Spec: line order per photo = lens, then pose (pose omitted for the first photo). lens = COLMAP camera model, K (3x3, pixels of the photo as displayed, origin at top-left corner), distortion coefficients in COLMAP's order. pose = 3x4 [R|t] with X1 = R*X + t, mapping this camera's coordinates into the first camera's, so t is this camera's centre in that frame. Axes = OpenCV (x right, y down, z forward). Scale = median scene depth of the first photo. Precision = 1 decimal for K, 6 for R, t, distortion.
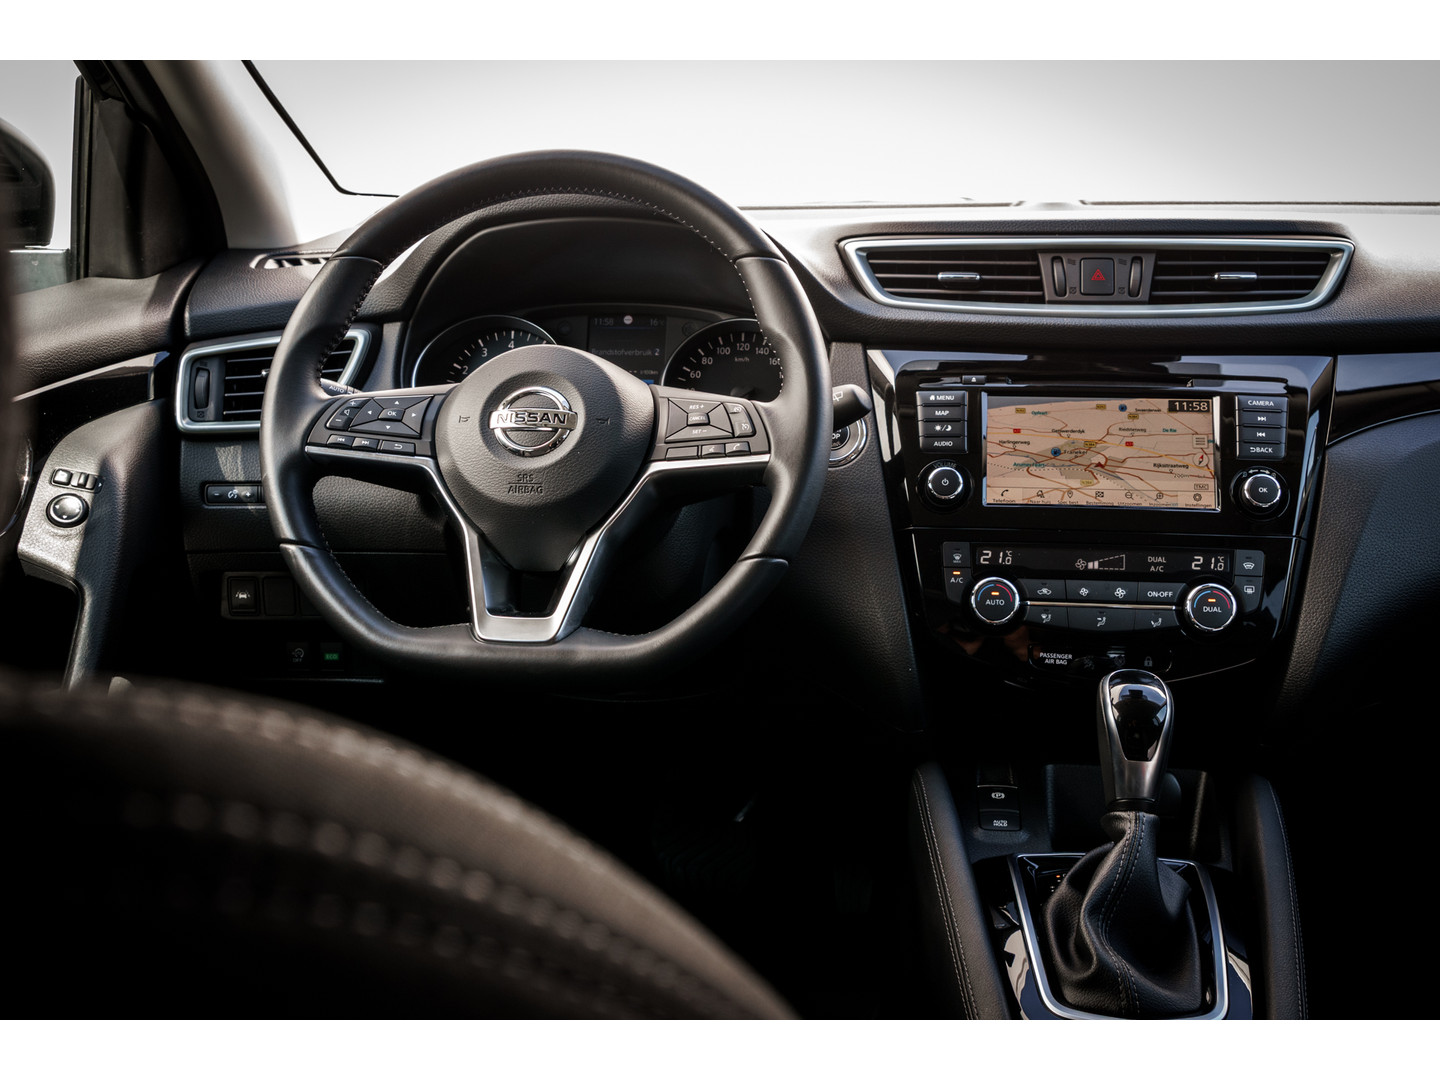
lens RADIAL K [[1589.0, 0, 720.6], [0, 1589.0, 540.9], [0, 0, 1]] dist [-0.010434, 0.000000]
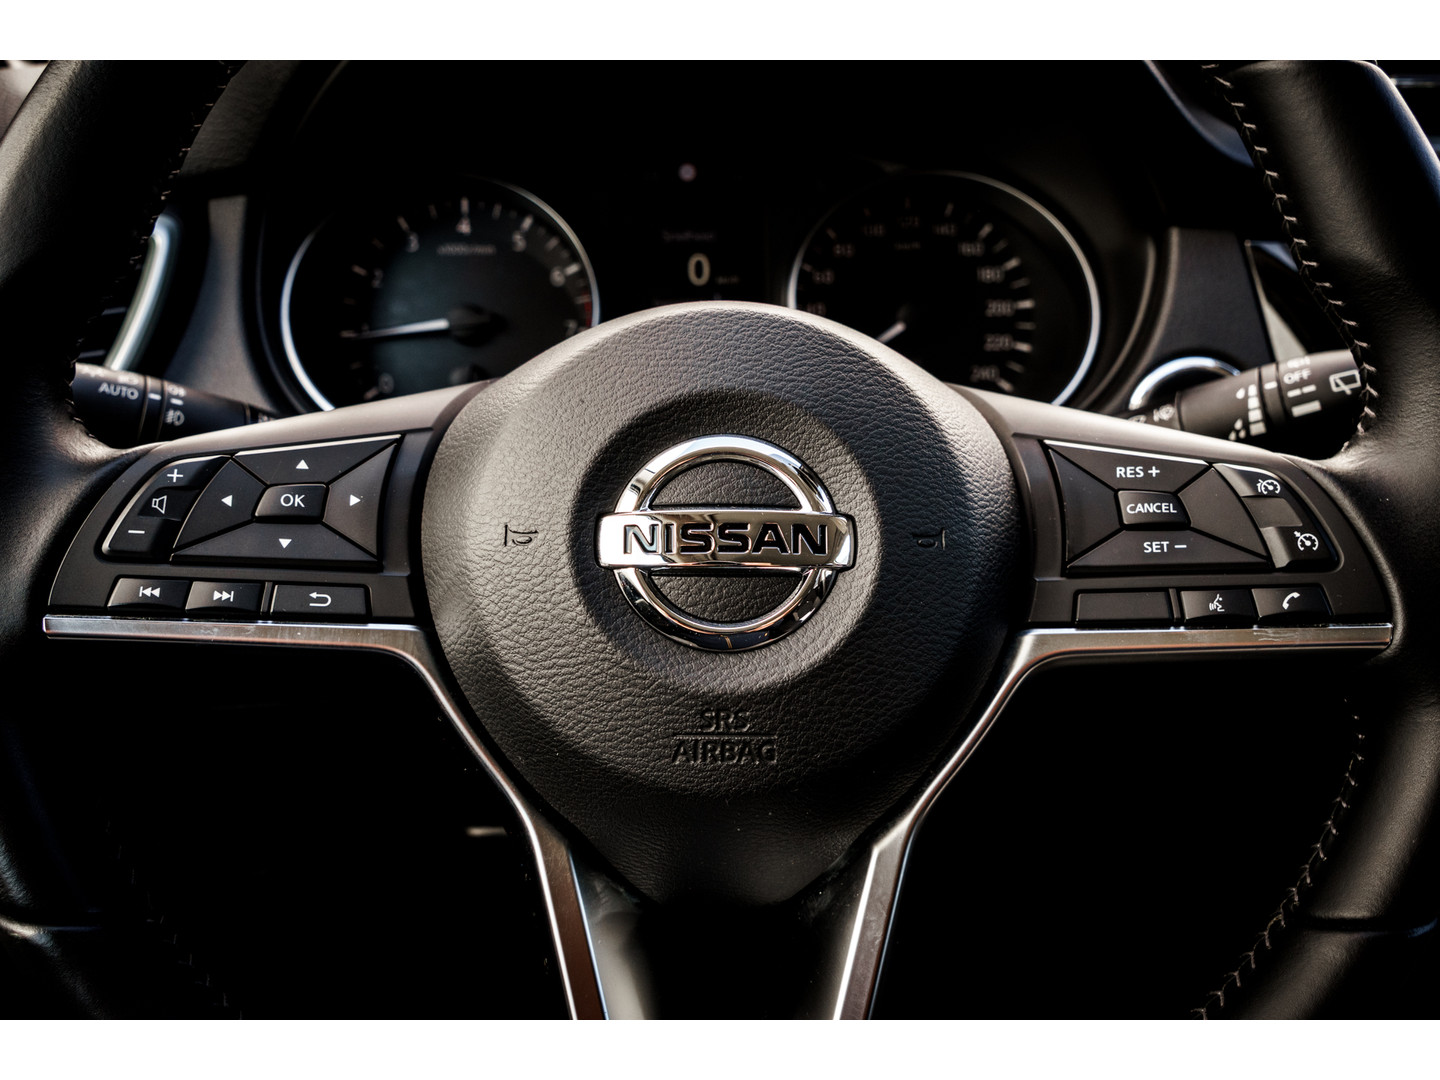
lens RADIAL K [[1360.8, 0, 719.4], [0, 1360.8, 538.7], [0, 0, 1]] dist [-0.007863, 0.000000]
pose [[0.984114, -0.047837, 0.170973, -0.166163], [0.016604, 0.983594, 0.179629, -0.126627], [-0.176761, -0.173936, 0.968763, 0.689471]]
